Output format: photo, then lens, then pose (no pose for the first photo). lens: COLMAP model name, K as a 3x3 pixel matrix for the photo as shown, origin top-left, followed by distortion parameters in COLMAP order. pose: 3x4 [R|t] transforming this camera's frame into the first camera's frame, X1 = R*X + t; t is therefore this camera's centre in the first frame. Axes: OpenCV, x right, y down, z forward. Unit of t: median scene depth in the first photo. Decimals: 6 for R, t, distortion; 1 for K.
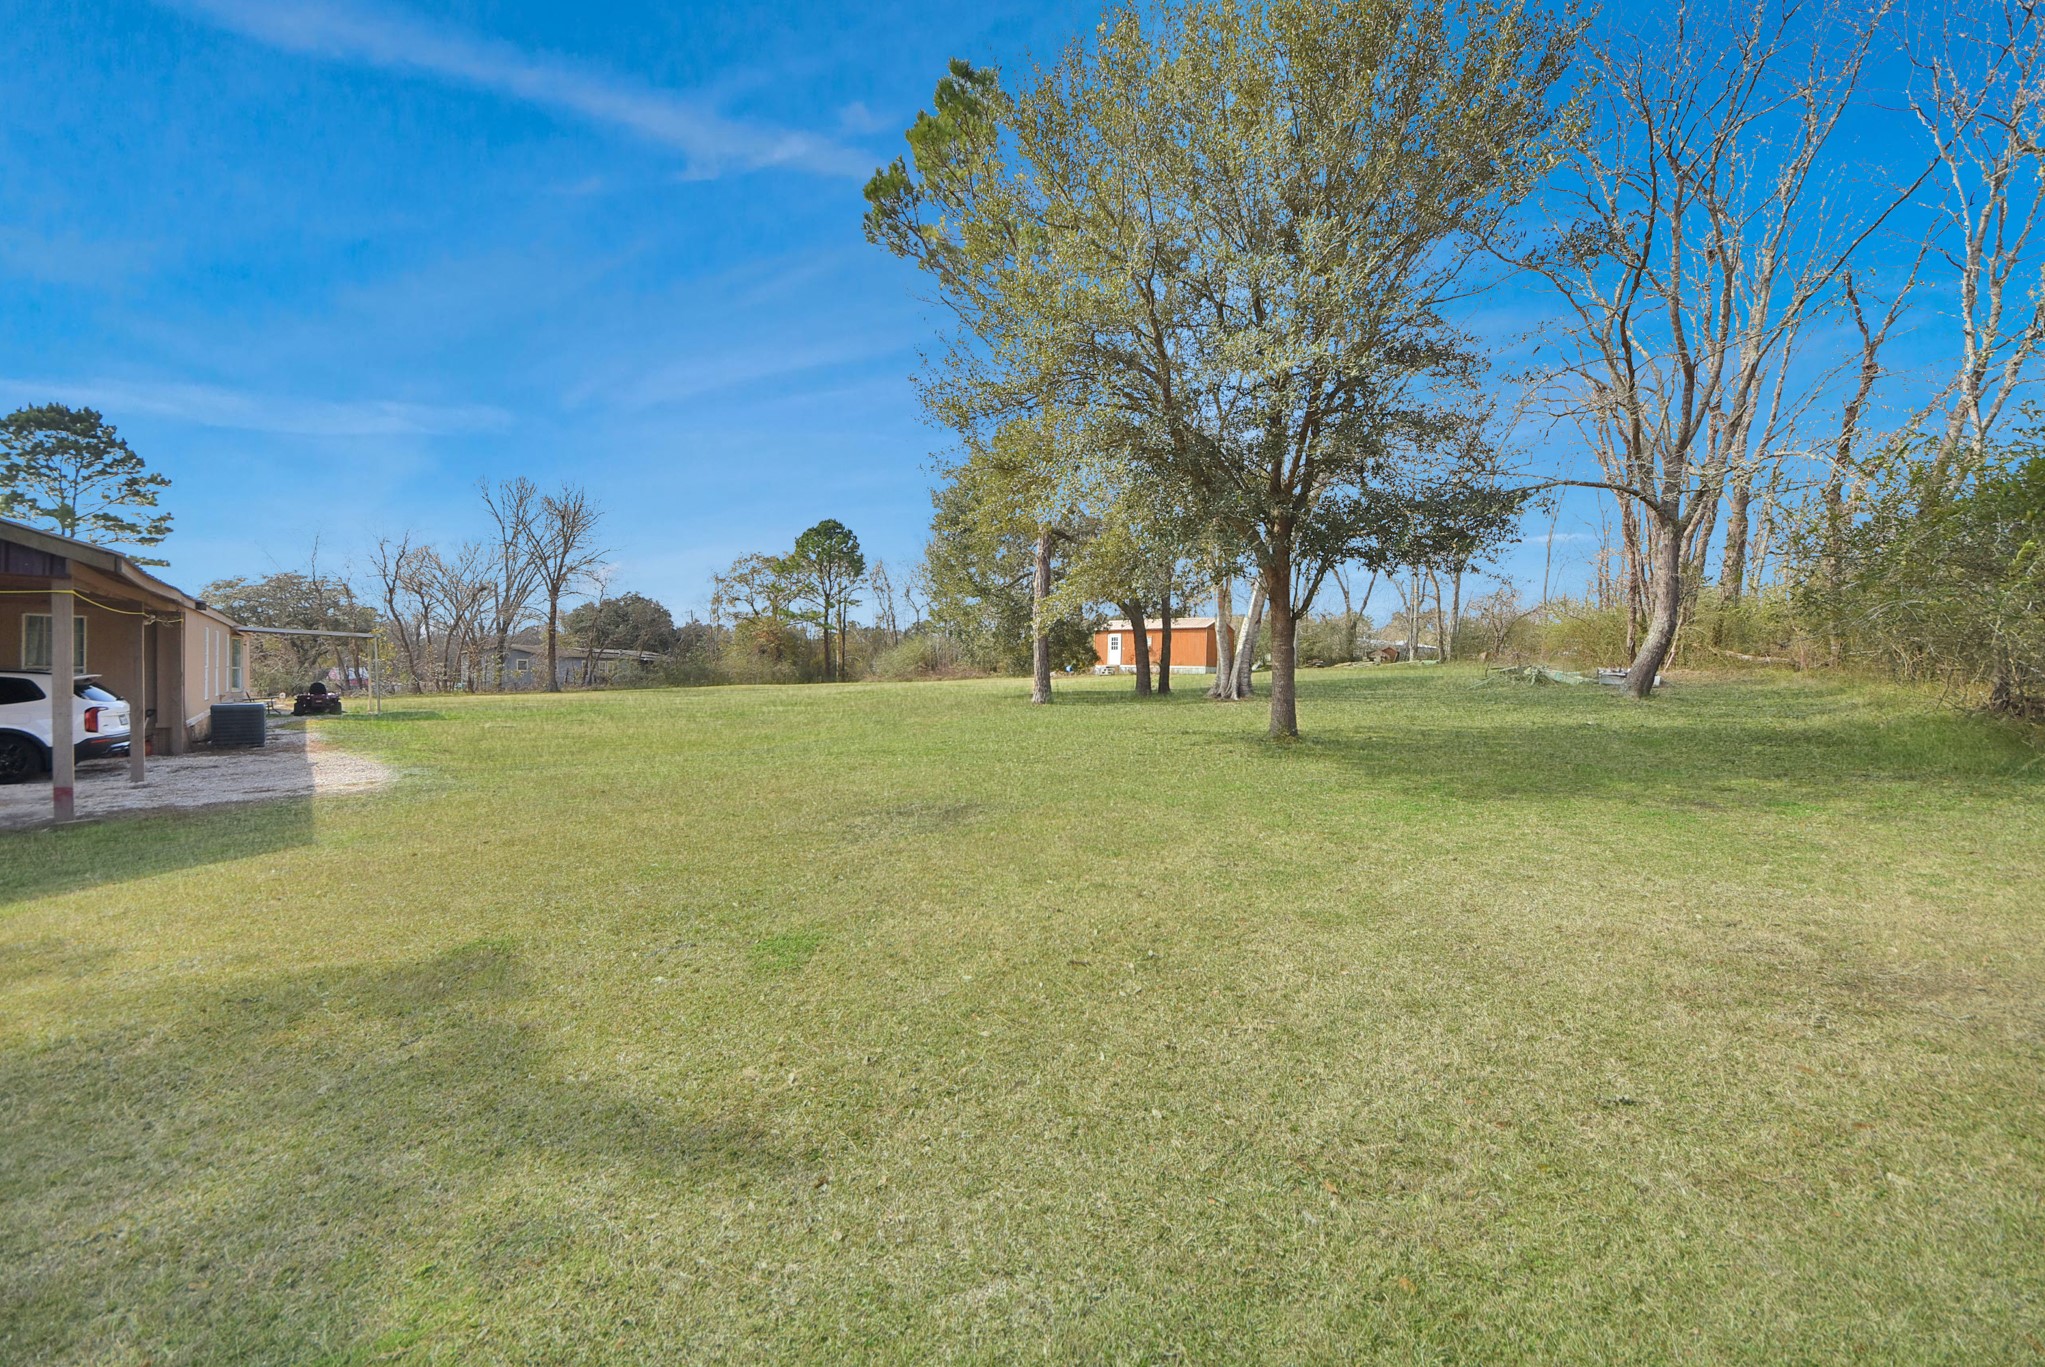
lens RADIAL K [[741.3, 0, 1039.0], [0, 741.3, 686.3], [0, 0, 1]] dist [0.028678, -0.019407]
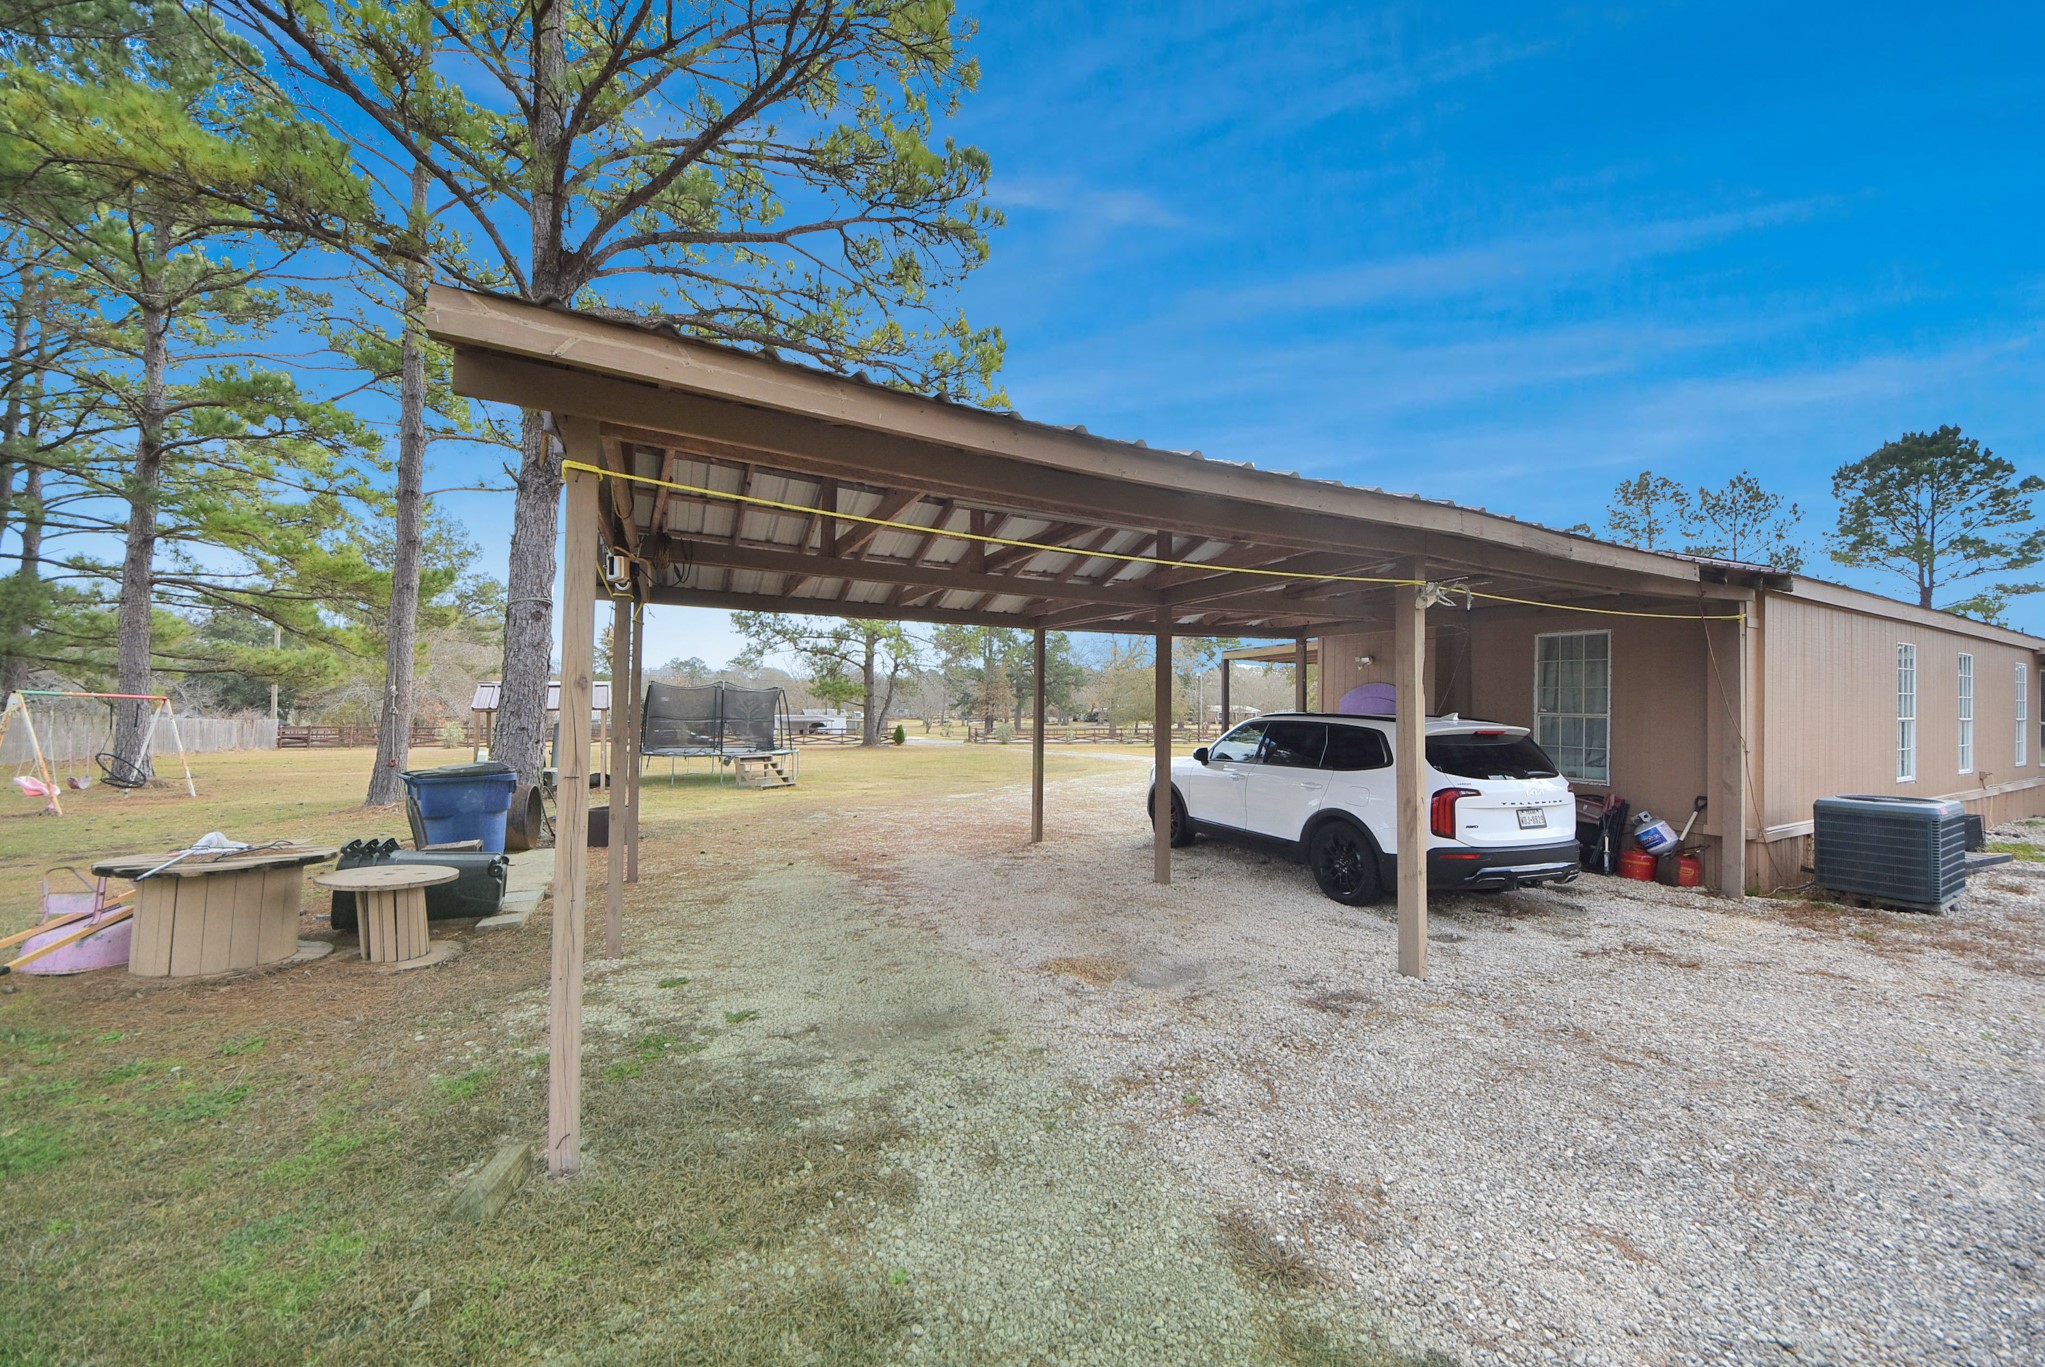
lens RADIAL K [[741.3, 0, 1039.0], [0, 741.3, 686.3], [0, 0, 1]] dist [0.028678, -0.019407]
pose [[-0.272179, -0.033070, -0.961678, -0.535825], [-0.040872, 0.998905, -0.022782, -0.015544], [0.961378, 0.033105, -0.273232, 0.662118]]
